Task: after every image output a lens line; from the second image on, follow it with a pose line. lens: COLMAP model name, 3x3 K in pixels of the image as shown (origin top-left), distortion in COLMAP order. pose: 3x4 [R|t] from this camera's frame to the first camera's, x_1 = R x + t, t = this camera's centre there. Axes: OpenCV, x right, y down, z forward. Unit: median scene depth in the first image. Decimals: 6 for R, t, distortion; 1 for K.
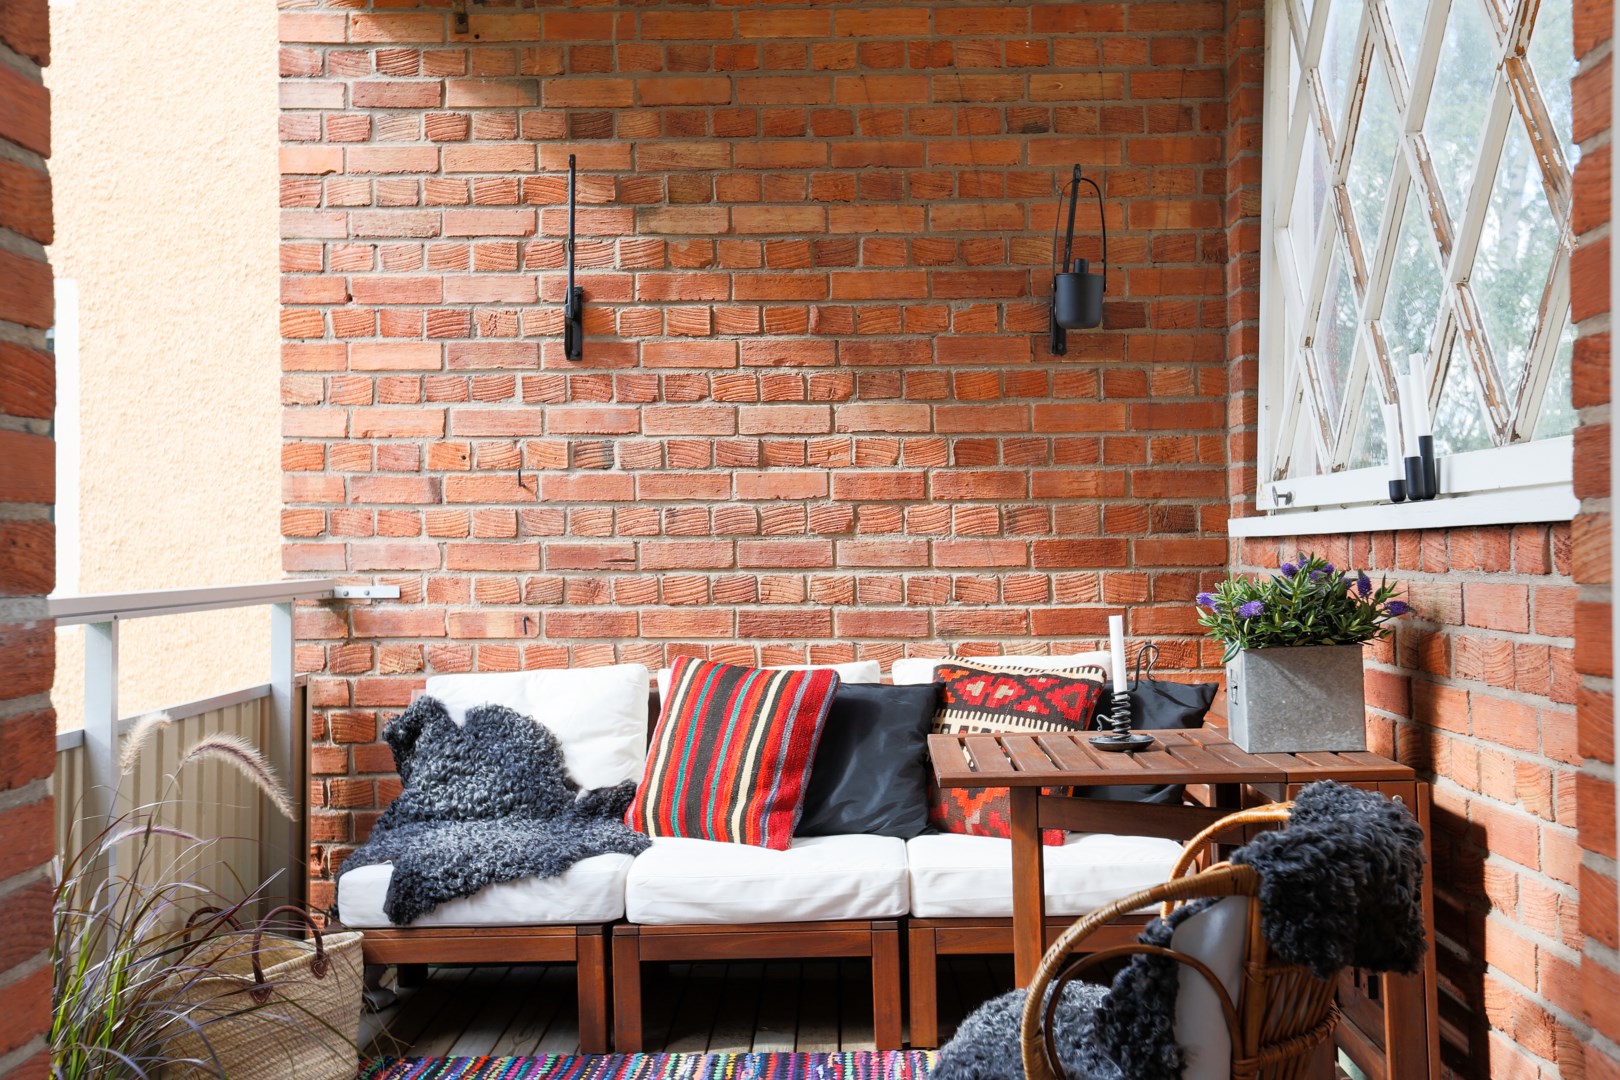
lens RADIAL K [[1632.6, 0, 810.0], [0, 1632.6, 540.0], [0, 0, 1]] dist [-0.007464, 0.170919]
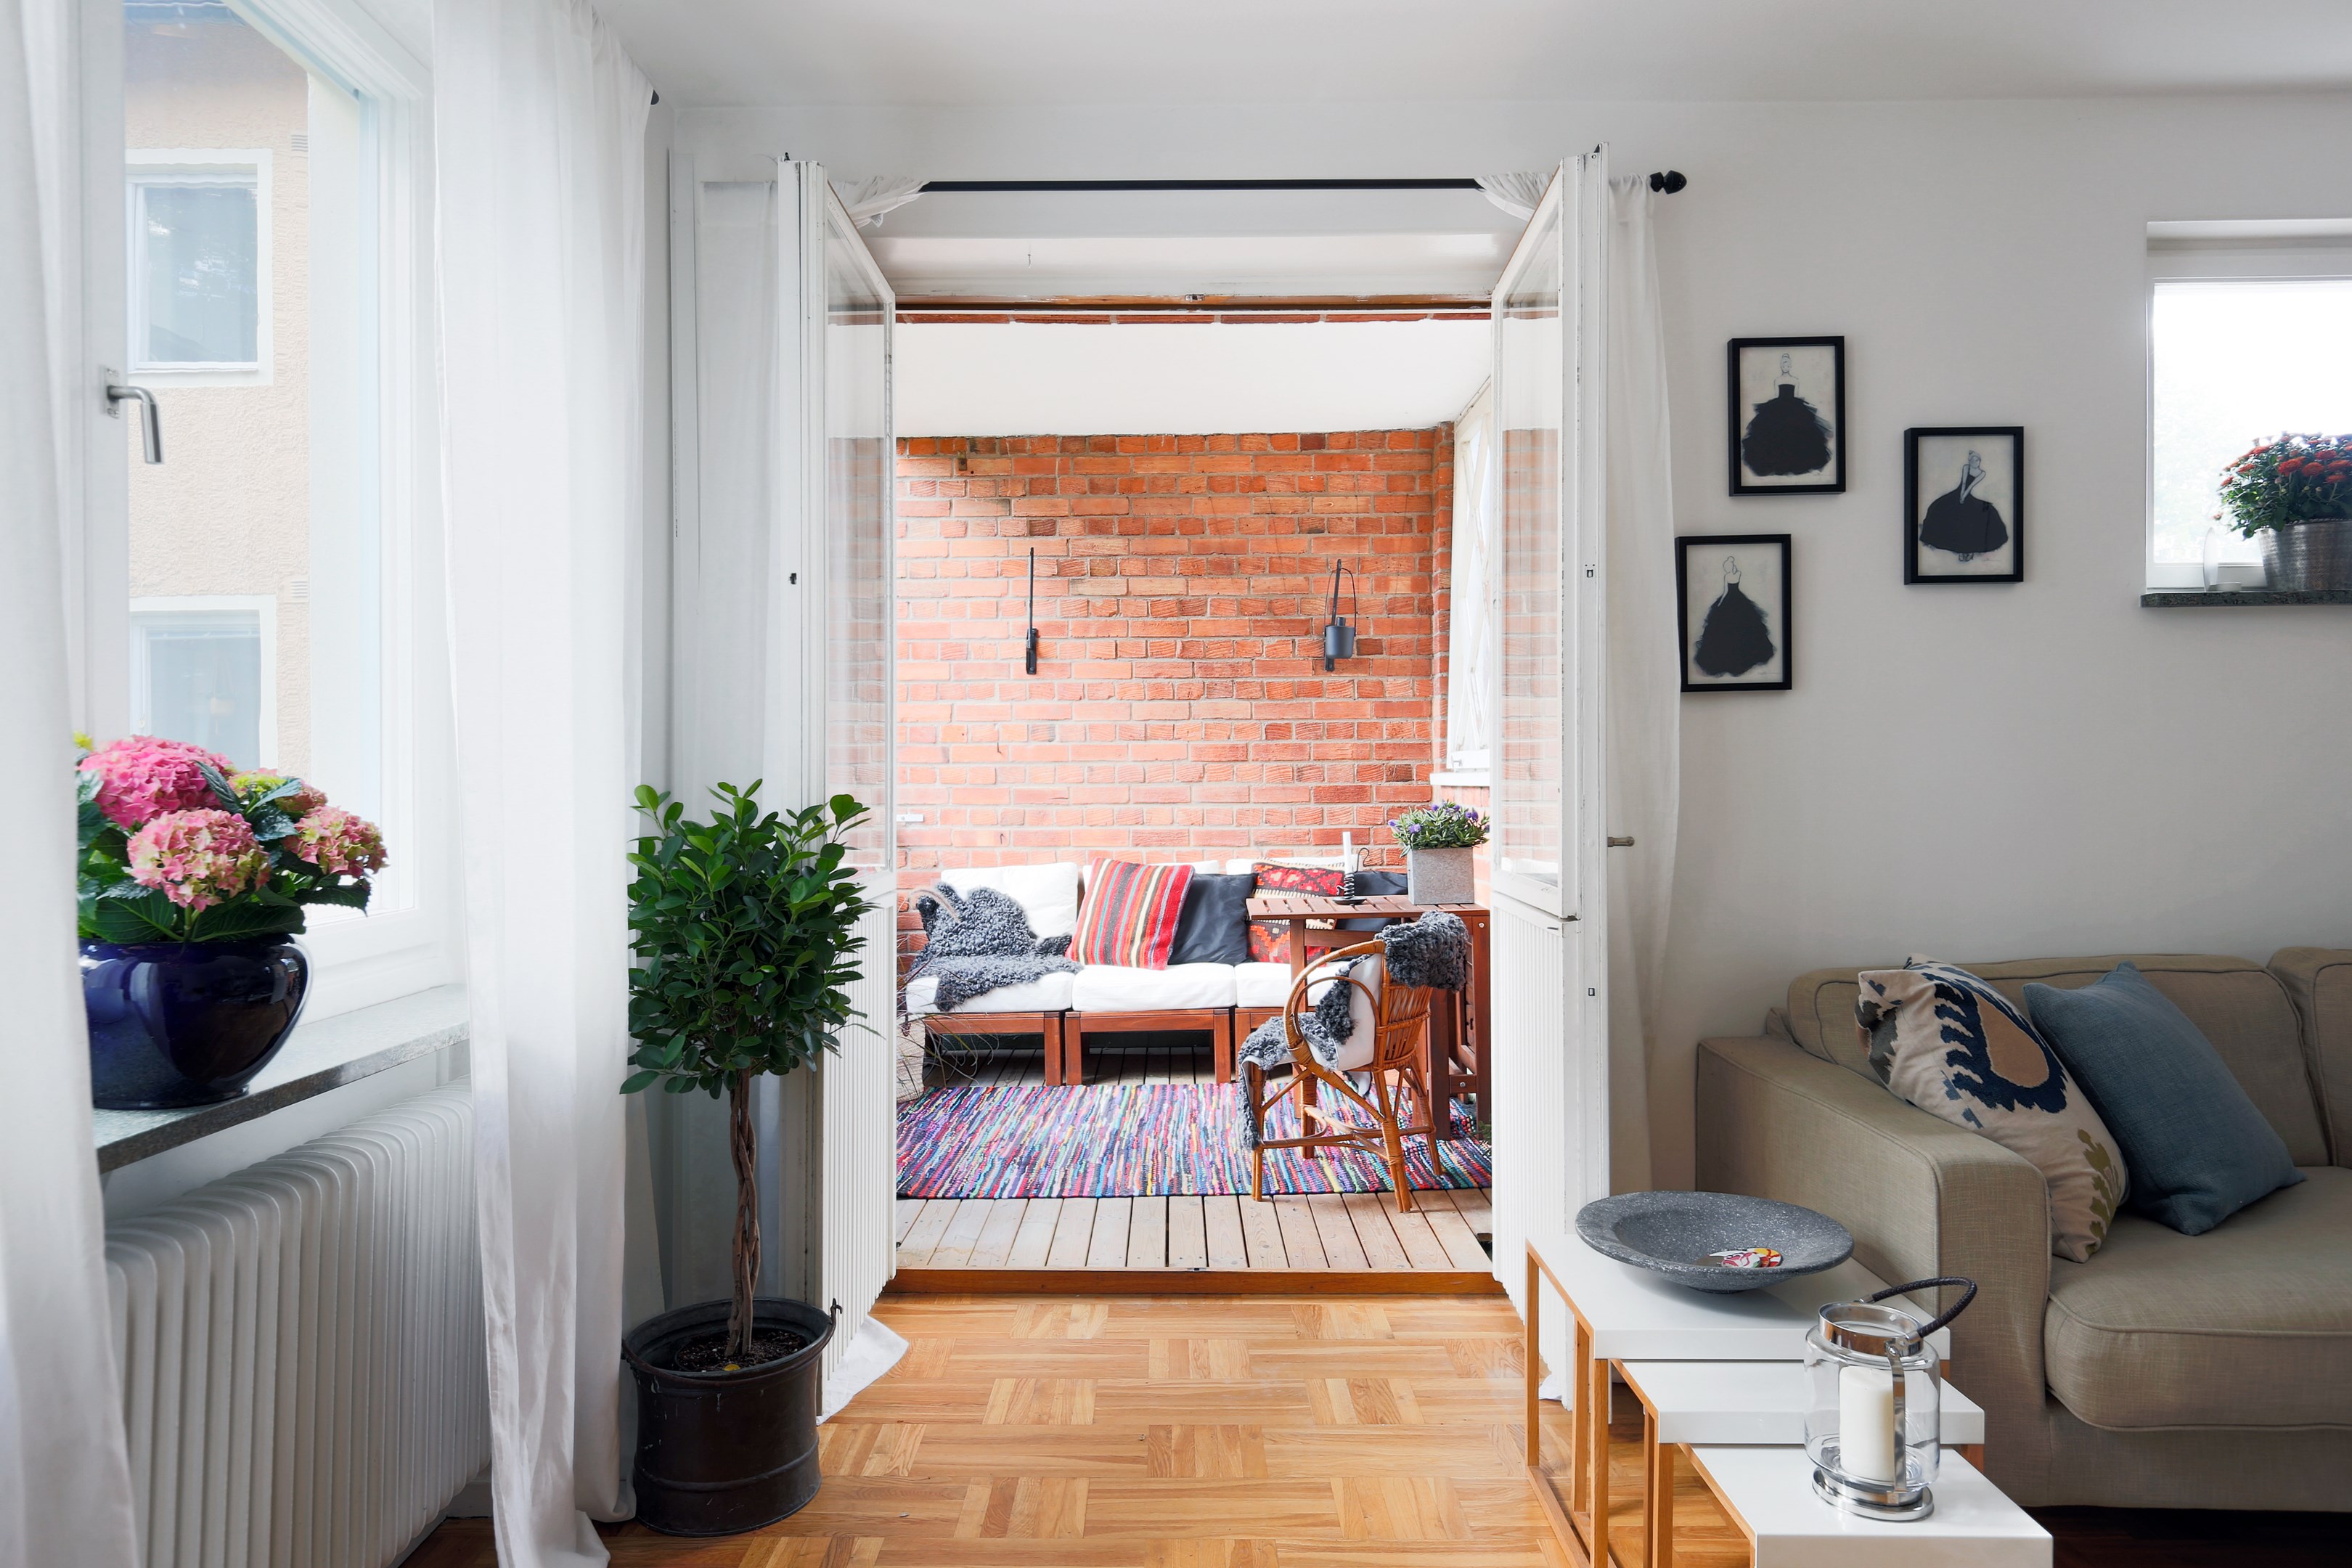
lens RADIAL K [[1481.2, 0, 1176.0], [0, 1481.2, 784.0], [0, 0, 1]] dist [0.001247, -0.001756]
pose [[0.999912, 0.000426, 0.013247, -0.020499], [-0.000592, 0.999921, 0.012531, -0.020088], [-0.013241, -0.012537, 0.999834, -0.466401]]
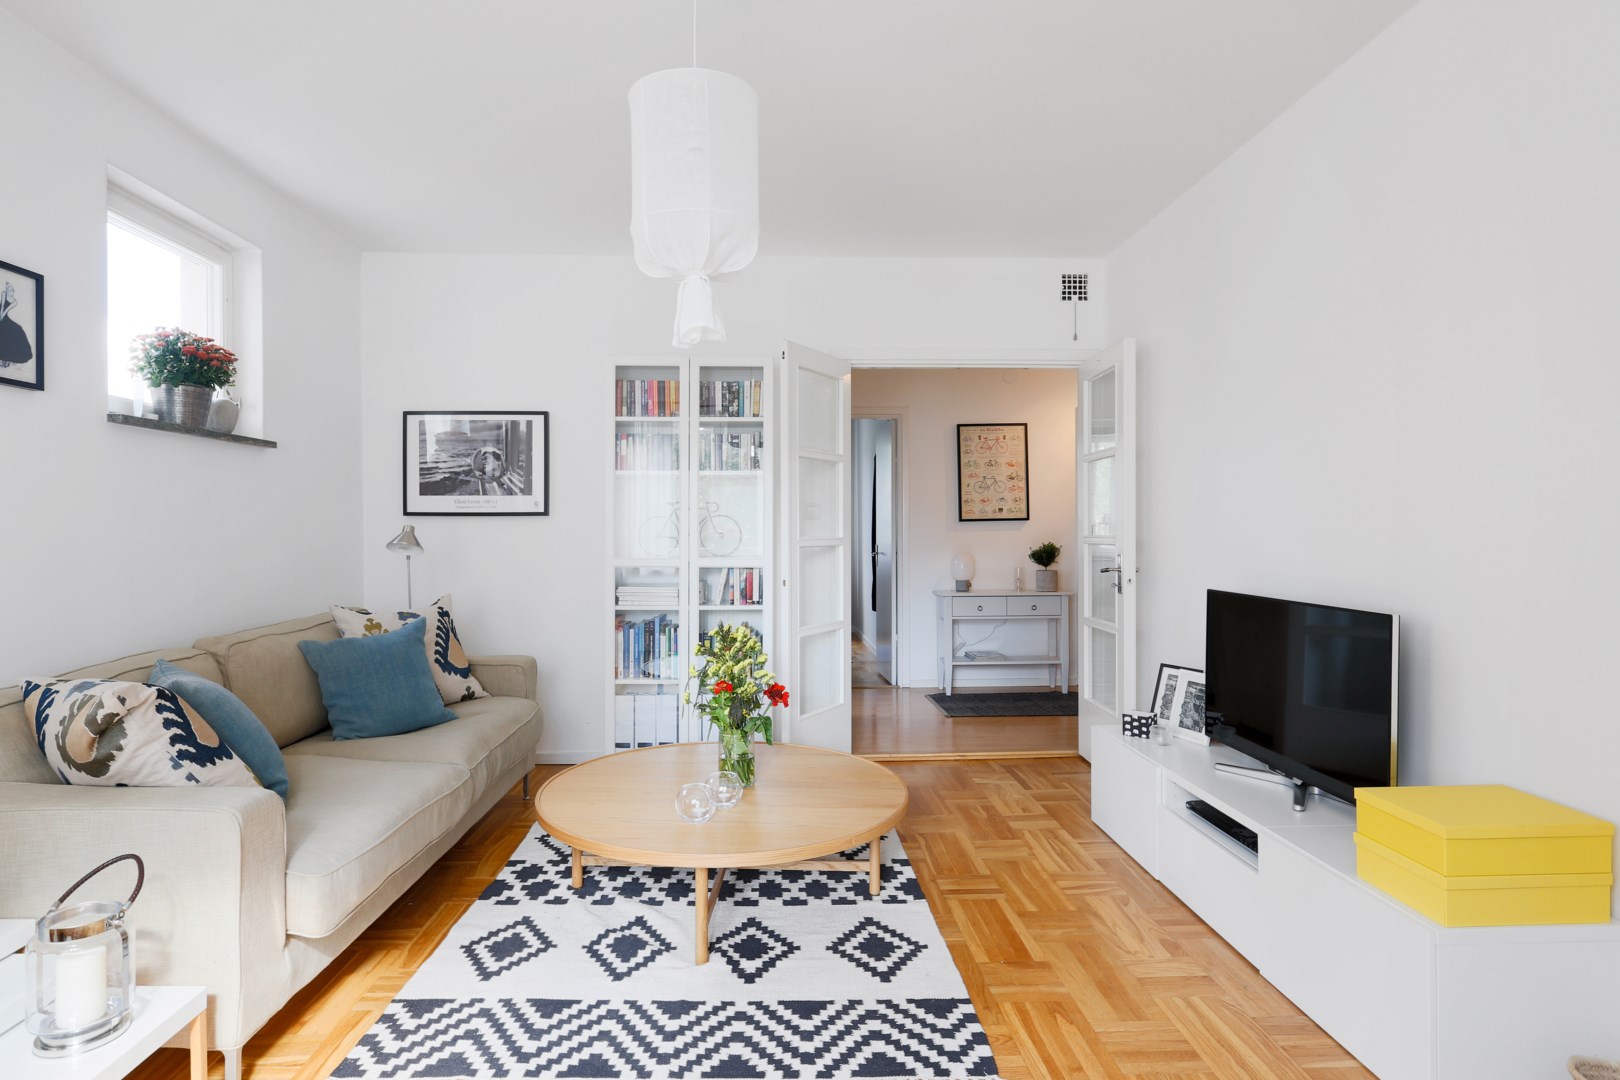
lens RADIAL K [[848.9, 0, 810.0], [0, 848.9, 540.0], [0, 0, 1]] dist [-0.063073, 0.037999]
pose [[-0.046949, -0.001304, 0.998896, -0.150545], [-0.009857, 0.999951, 0.000842, -0.017826], [-0.998849, -0.009806, -0.046959, -0.247505]]
